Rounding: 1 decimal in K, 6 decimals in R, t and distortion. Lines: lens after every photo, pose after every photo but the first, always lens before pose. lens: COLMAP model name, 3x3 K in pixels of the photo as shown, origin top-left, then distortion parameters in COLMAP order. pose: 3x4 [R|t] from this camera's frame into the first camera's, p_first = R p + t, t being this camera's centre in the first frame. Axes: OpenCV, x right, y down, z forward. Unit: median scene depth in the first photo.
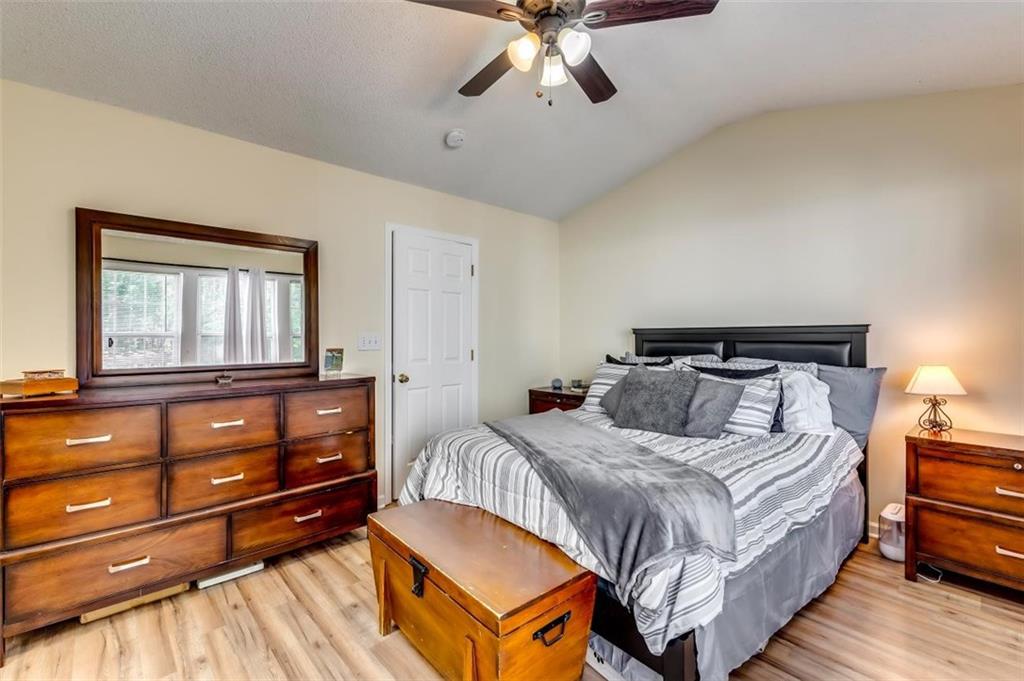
lens RADIAL K [[437.6, 0, 511.8], [0, 437.6, 336.6], [0, 0, 1]] dist [0.004324, -0.000884]
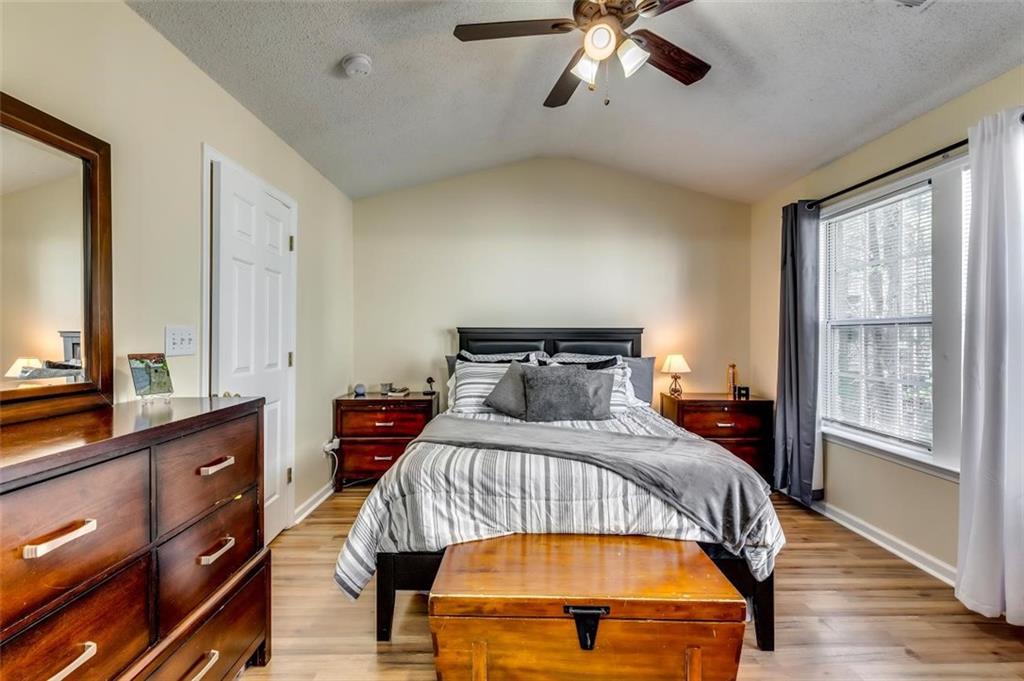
lens RADIAL K [[437.6, 0, 511.8], [0, 437.6, 336.6], [0, 0, 1]] dist [0.004324, -0.000884]
pose [[0.670780, 0.005003, 0.741639, -0.614562], [-0.005023, 0.999985, -0.002202, 0.006641], [-0.741639, -0.002248, 0.670795, 0.371735]]
